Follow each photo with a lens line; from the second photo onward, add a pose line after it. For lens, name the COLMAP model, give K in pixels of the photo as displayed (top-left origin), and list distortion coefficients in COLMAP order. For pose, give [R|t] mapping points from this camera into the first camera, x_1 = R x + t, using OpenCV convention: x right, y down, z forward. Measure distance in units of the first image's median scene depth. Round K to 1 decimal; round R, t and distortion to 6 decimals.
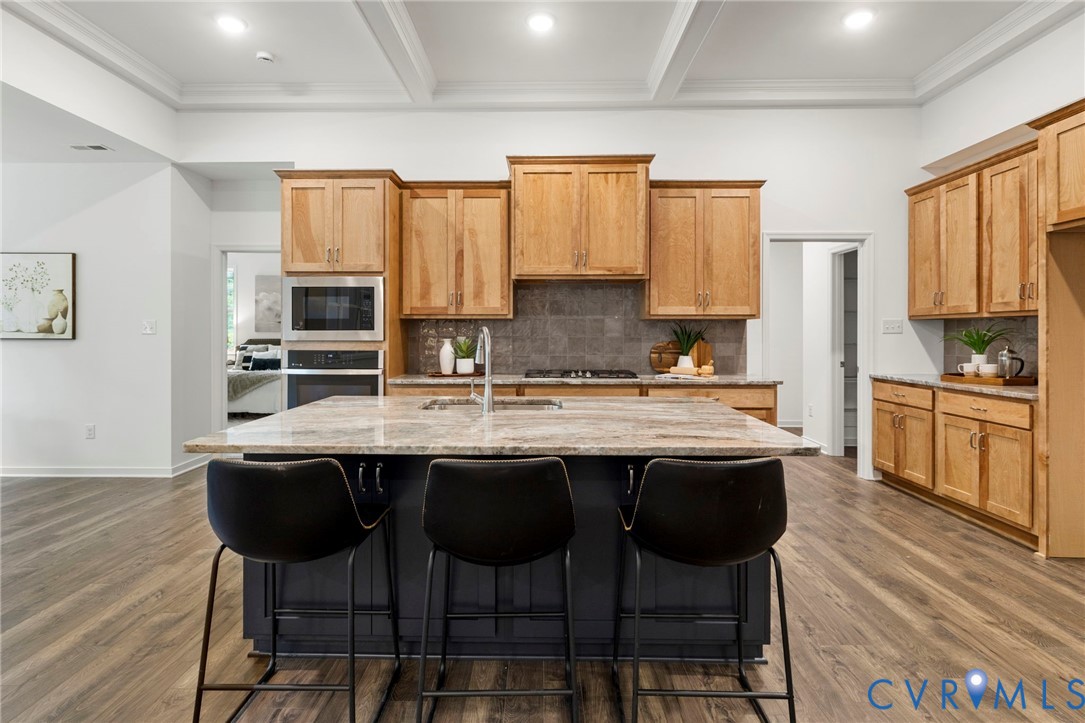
lens RADIAL K [[528.6, 0, 538.5], [0, 528.6, 331.9], [0, 0, 1]] dist [-0.001841, 0.001104]
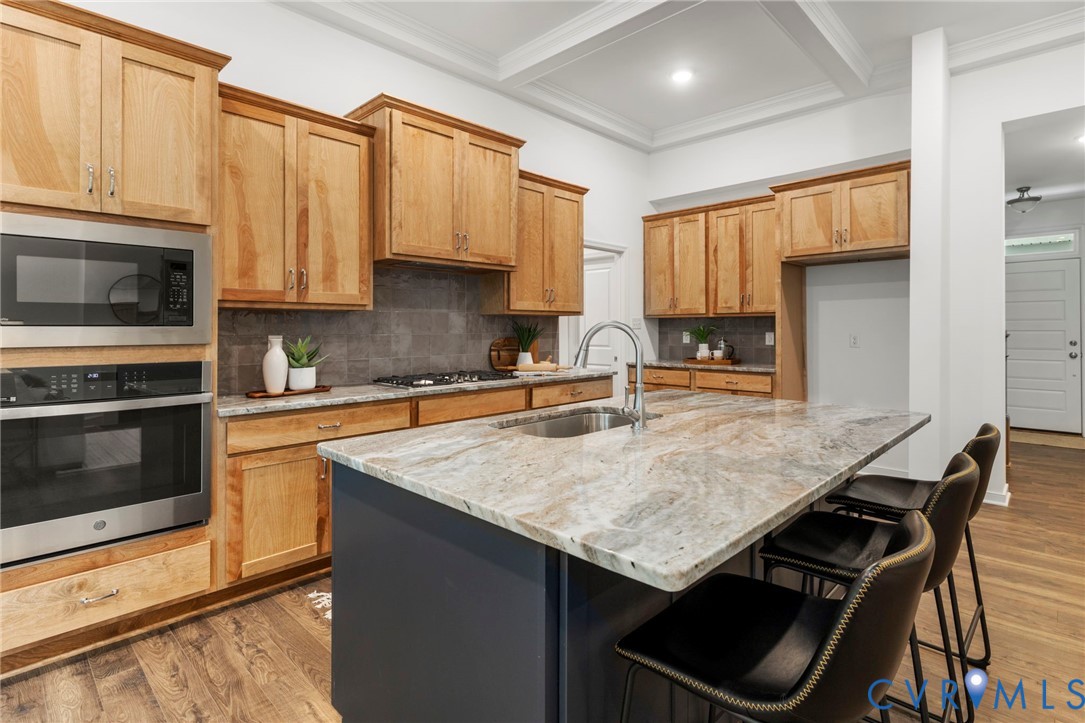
lens RADIAL K [[528.6, 0, 535.3], [0, 528.6, 325.8], [0, 0, 1]] dist [-0.001841, 0.001104]
pose [[0.700457, 0.001112, 0.713694, -0.435289], [0.002587, 0.999988, -0.004097, -0.000033], [-0.713690, 0.004716, 0.700446, 0.316857]]
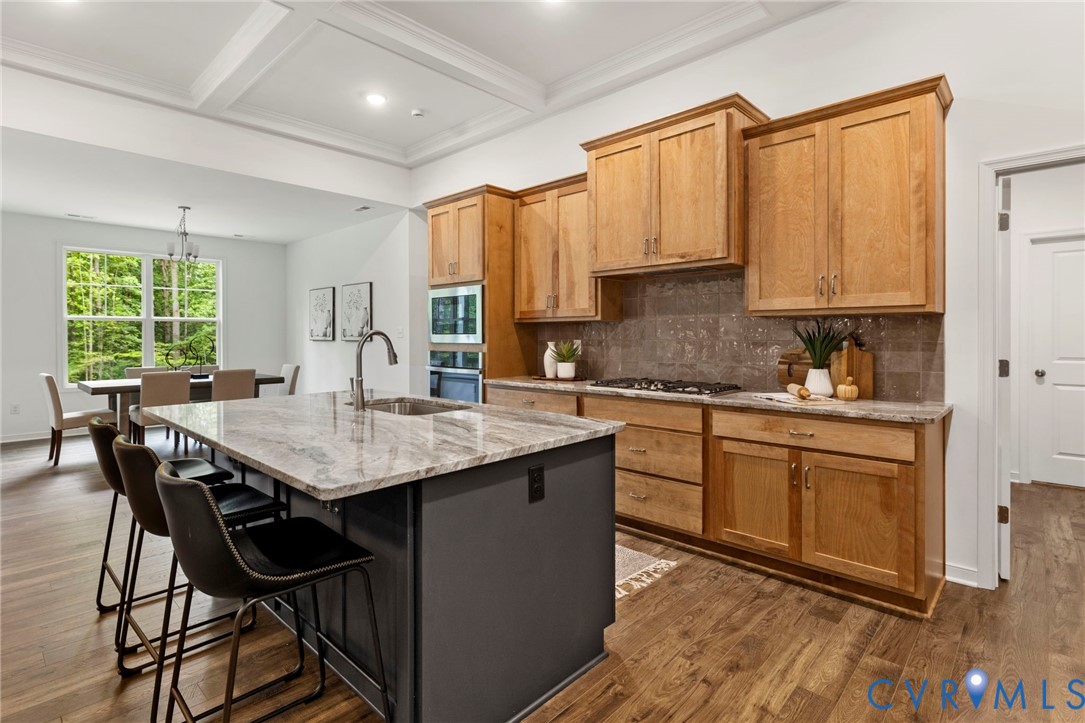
lens RADIAL K [[528.6, 0, 542.7], [0, 528.6, 338.8], [0, 0, 1]] dist [-0.001841, 0.001104]
pose [[0.737036, 0.001644, -0.675851, 0.506739], [0.001946, 0.999988, 0.004555, 0.002410], [0.675850, -0.004672, 0.737024, 0.268108]]
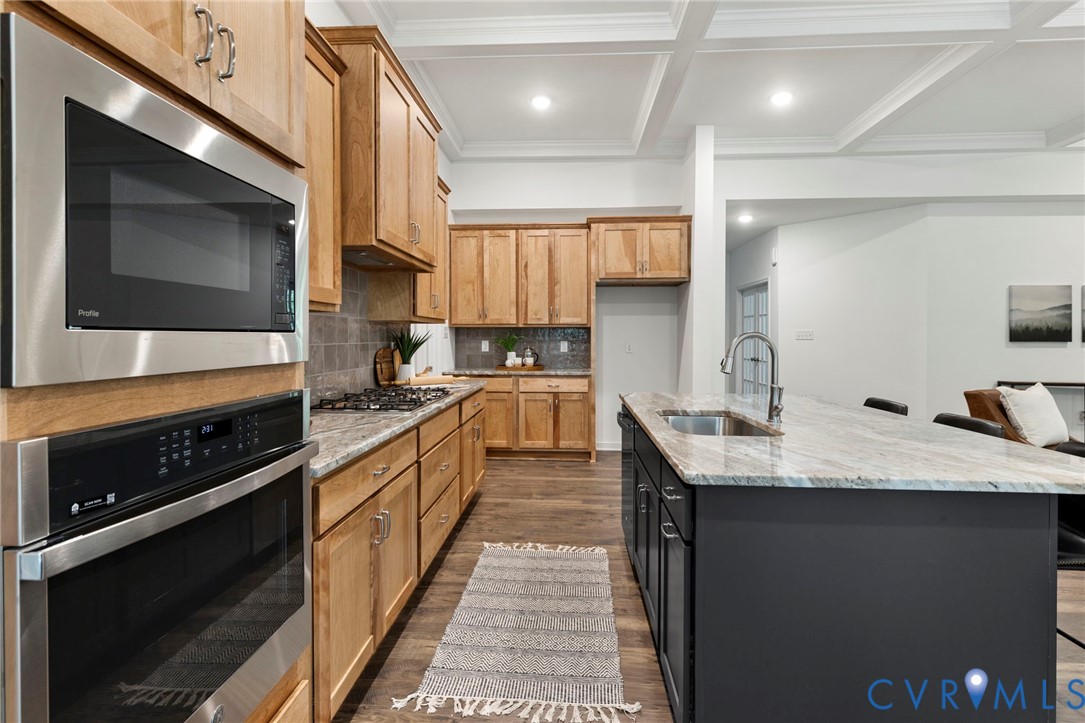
lens RADIAL K [[528.6, 0, 529.5], [0, 528.6, 342.9], [0, 0, 1]] dist [-0.001841, 0.001104]
pose [[0.069755, -0.011422, 0.997499, -0.607923], [-0.003056, 0.999927, 0.011664, -0.000450], [-0.997559, -0.003862, 0.069715, 0.783579]]
